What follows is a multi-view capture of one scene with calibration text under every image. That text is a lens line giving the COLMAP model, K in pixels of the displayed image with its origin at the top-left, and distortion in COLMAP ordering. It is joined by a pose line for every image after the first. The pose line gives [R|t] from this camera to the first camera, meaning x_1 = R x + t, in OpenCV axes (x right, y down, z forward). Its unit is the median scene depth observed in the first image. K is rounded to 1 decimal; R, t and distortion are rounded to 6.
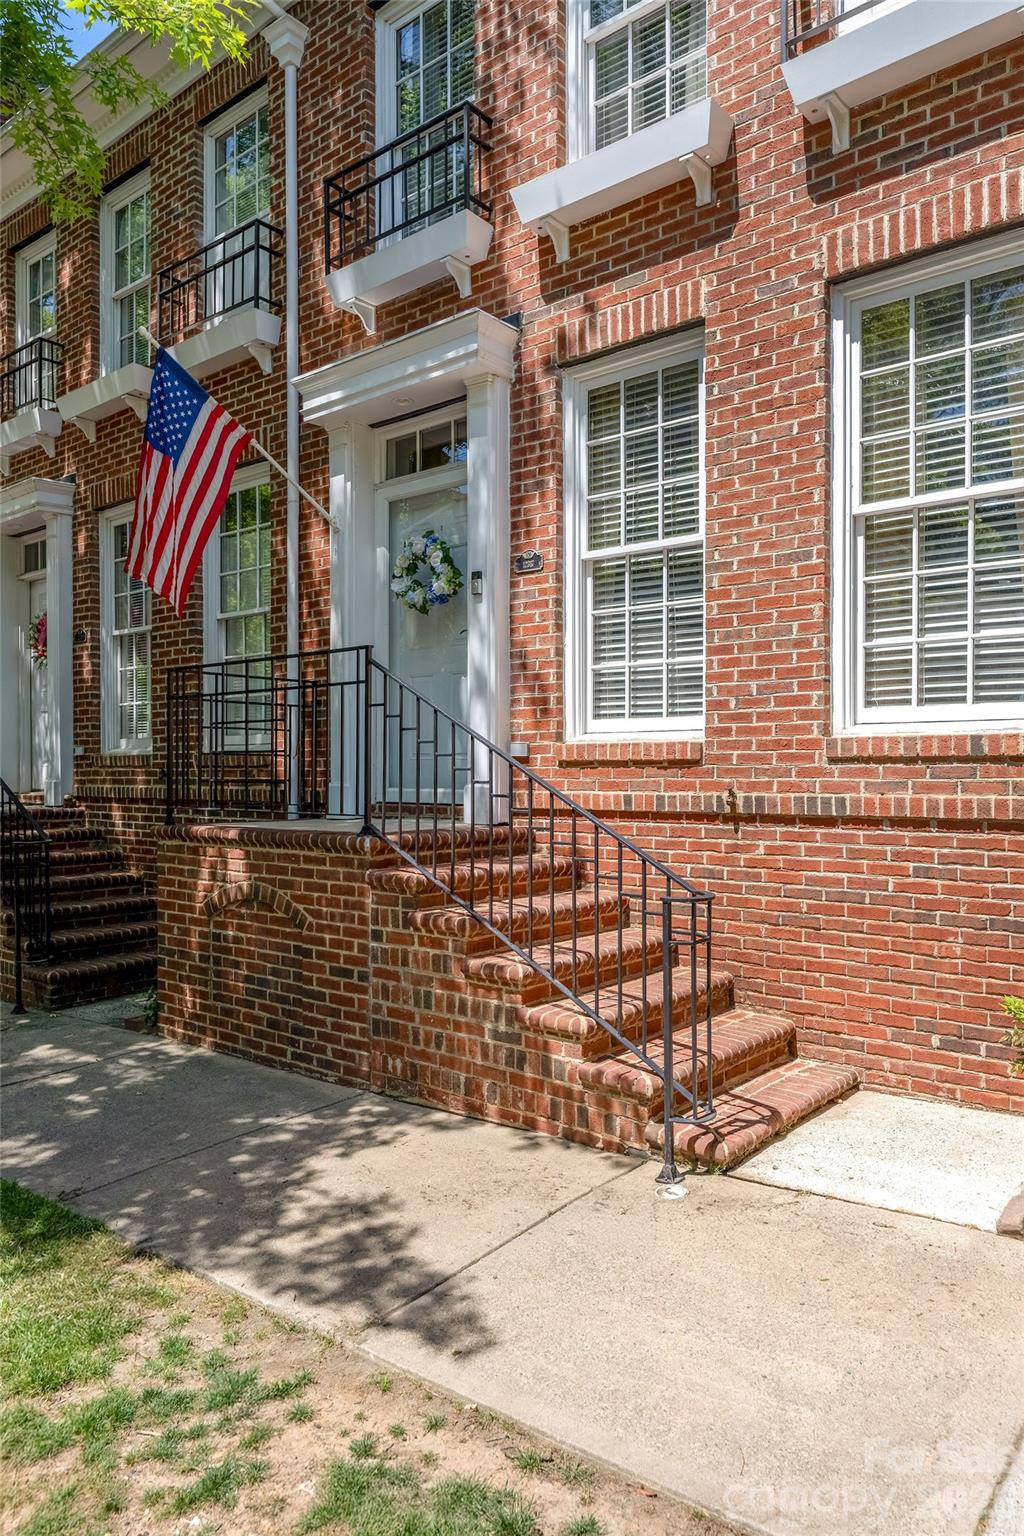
lens RADIAL K [[1038.9, 0, 506.7], [0, 1038.9, 746.1], [0, 0, 1]] dist [0.008339, 0.002603]
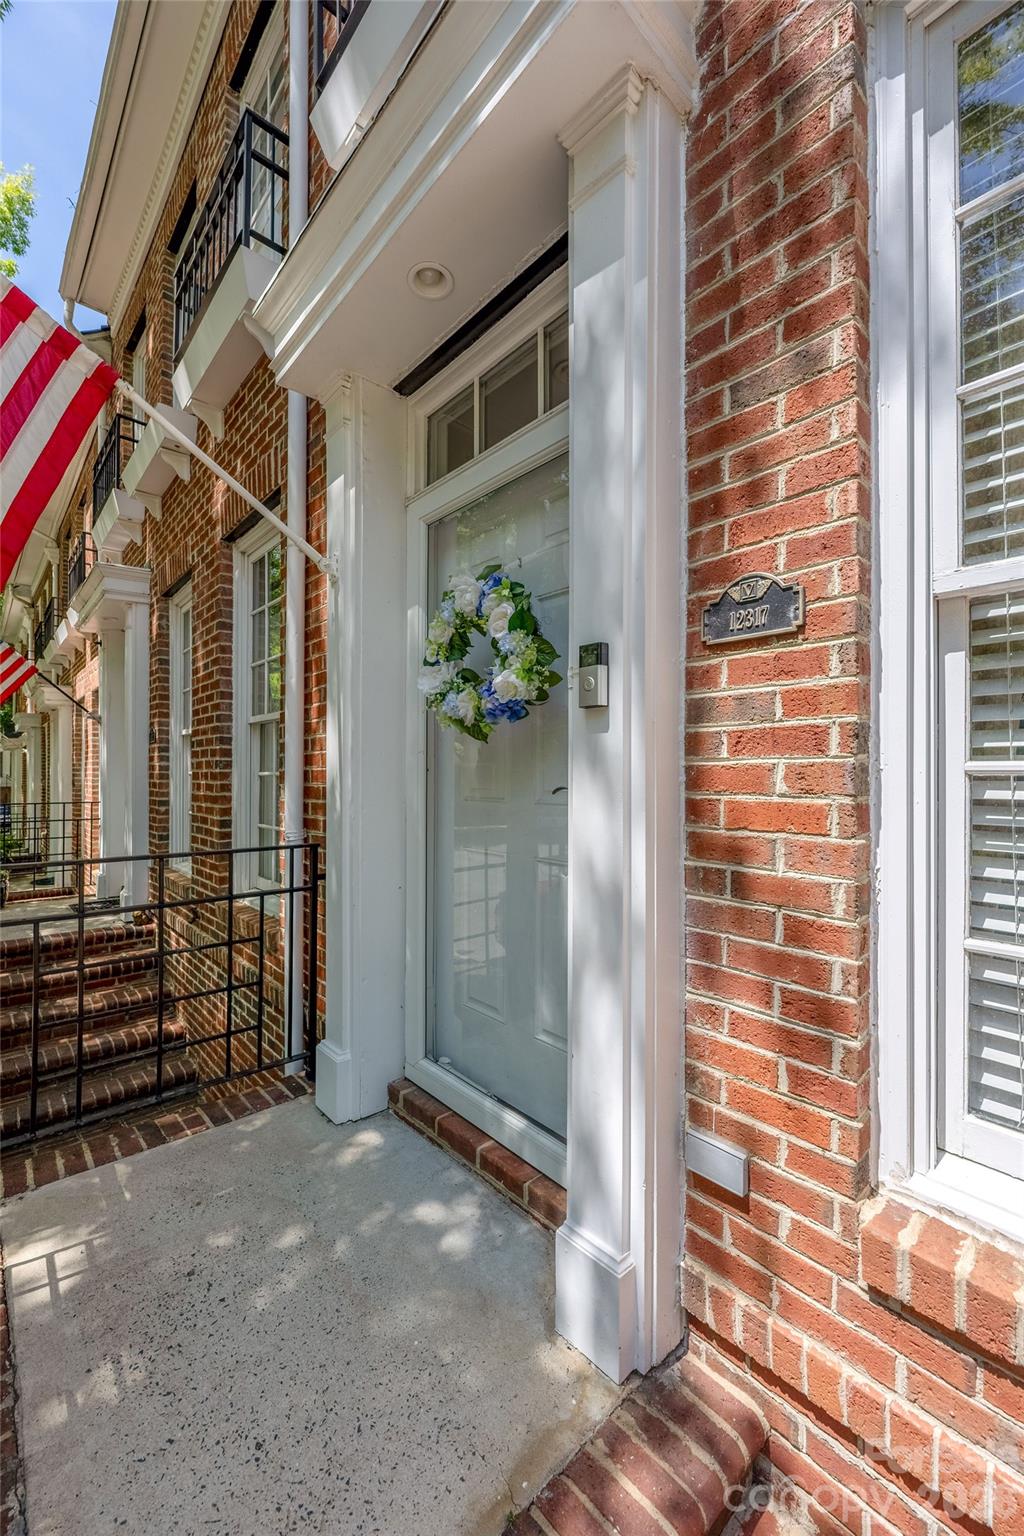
lens RADIAL K [[614.7, 0, 512.4], [0, 614.7, 765.4], [0, 0, 1]] dist [-0.001448, 0.000119]
pose [[0.987959, 0.003220, -0.154680, -0.026099], [-0.002112, 0.999971, 0.007324, -0.143536], [0.154699, -0.006909, 0.987938, 0.882773]]
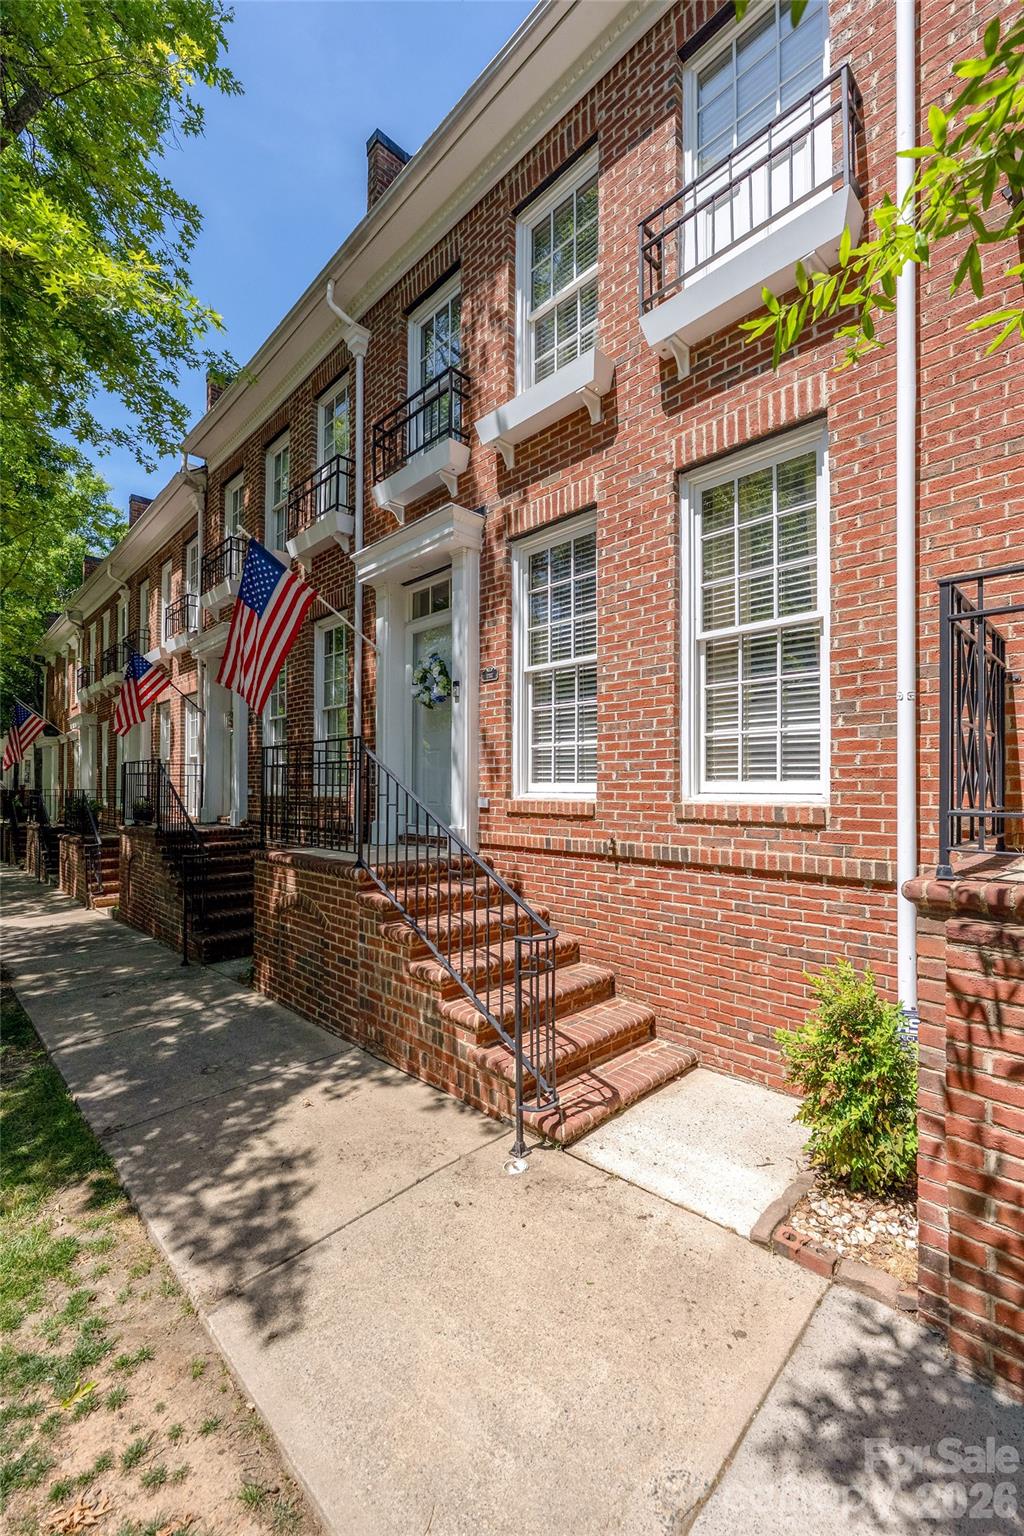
lens RADIAL K [[620.9, 0, 521.6], [0, 620.9, 762.7], [0, 0, 1]] dist [-0.001076, 0.000065]
pose [[0.995001, -0.002254, -0.099838, 0.169940], [0.000953, 0.999914, -0.013079, -0.046254], [0.099859, 0.012919, 0.994918, 0.153475]]
